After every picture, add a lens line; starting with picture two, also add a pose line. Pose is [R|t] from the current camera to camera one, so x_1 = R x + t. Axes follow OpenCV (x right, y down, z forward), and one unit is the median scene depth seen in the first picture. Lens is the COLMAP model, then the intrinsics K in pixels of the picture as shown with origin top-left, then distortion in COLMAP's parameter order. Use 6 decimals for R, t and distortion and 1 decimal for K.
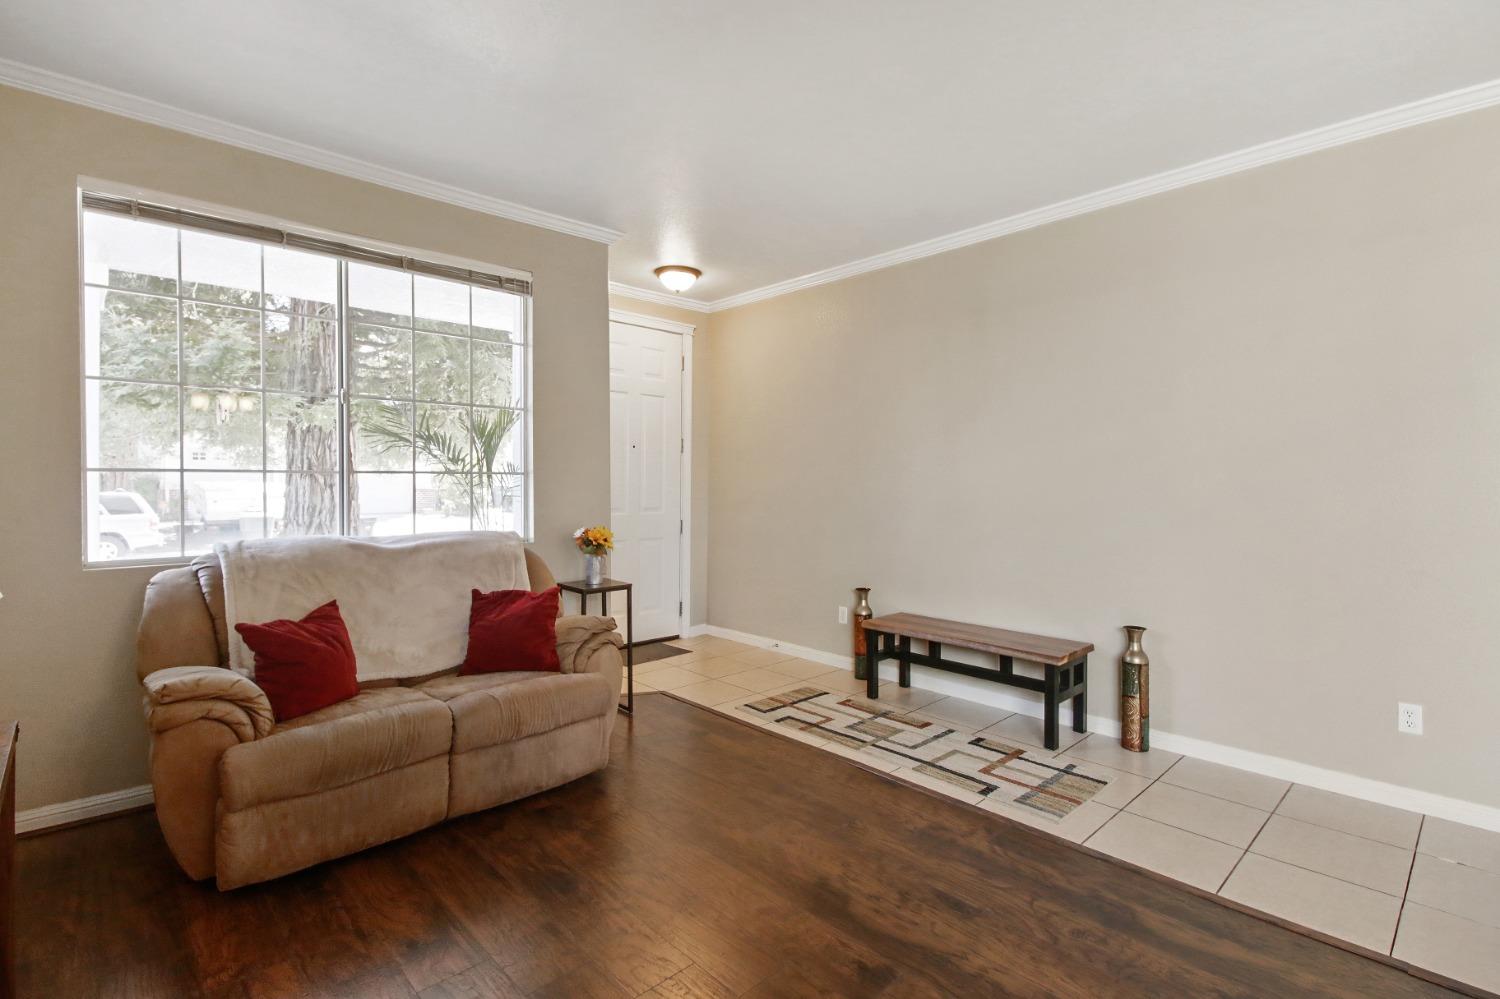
lens RADIAL K [[691.2, 0, 745.4], [0, 691.2, 492.0], [0, 0, 1]] dist [0.004676, -0.007816]
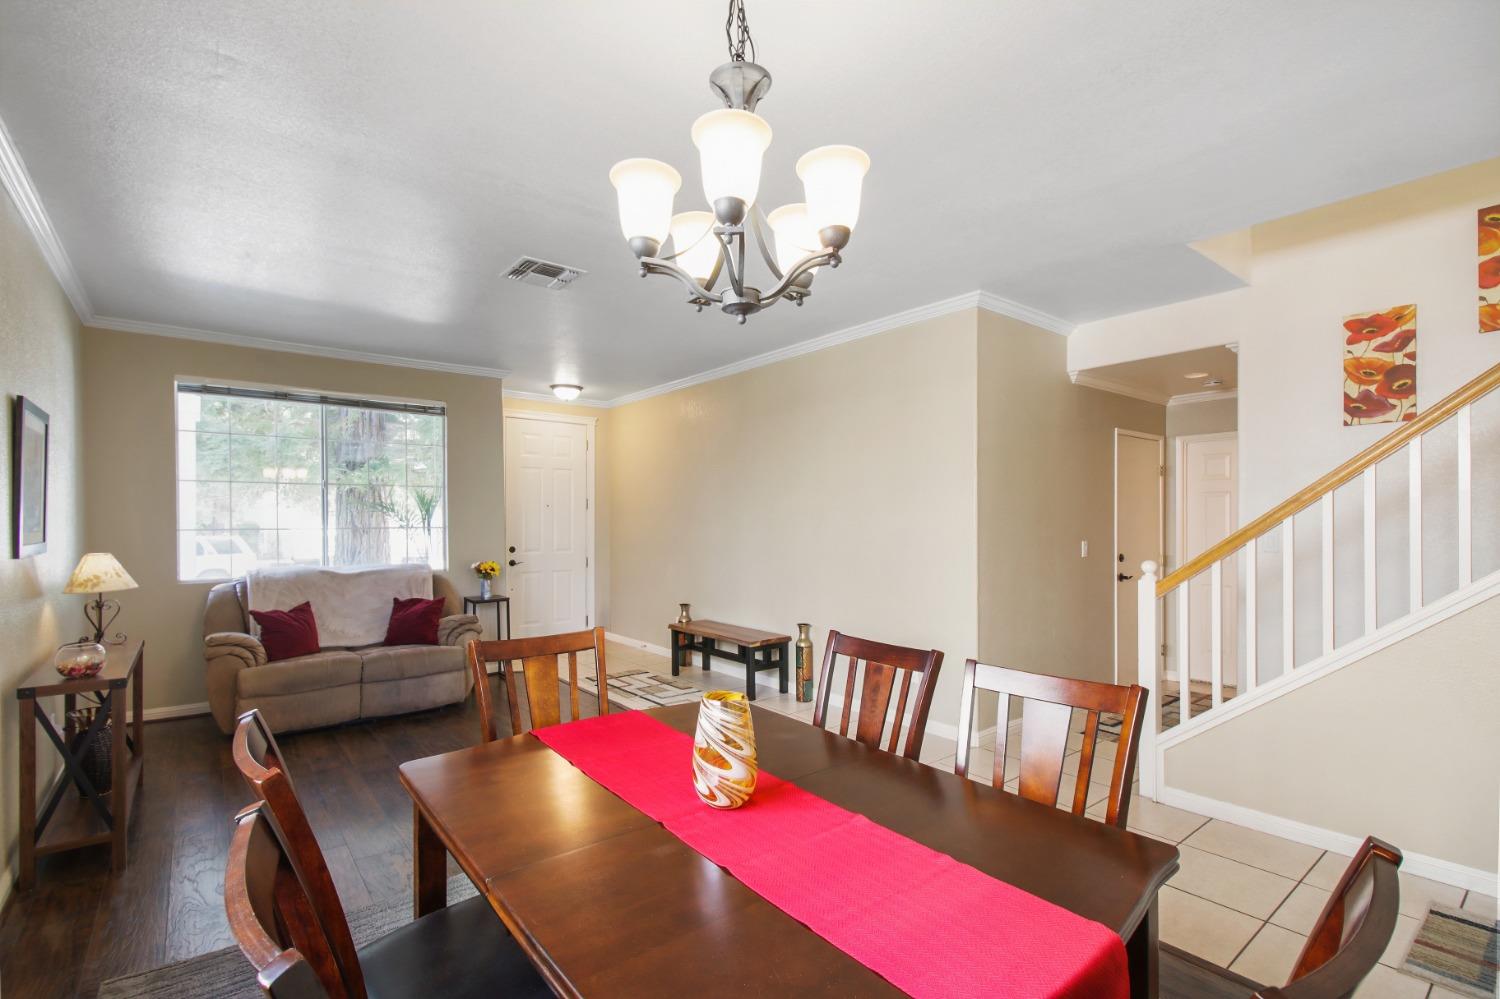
lens RADIAL K [[691.2, 0, 771.4], [0, 691.2, 525.5], [0, 0, 1]] dist [0.004676, -0.007816]
pose [[0.996859, -0.006538, -0.078922, 0.624912], [0.006063, 0.999962, -0.006252, -0.020061], [0.078960, 0.005754, 0.996861, -0.585823]]
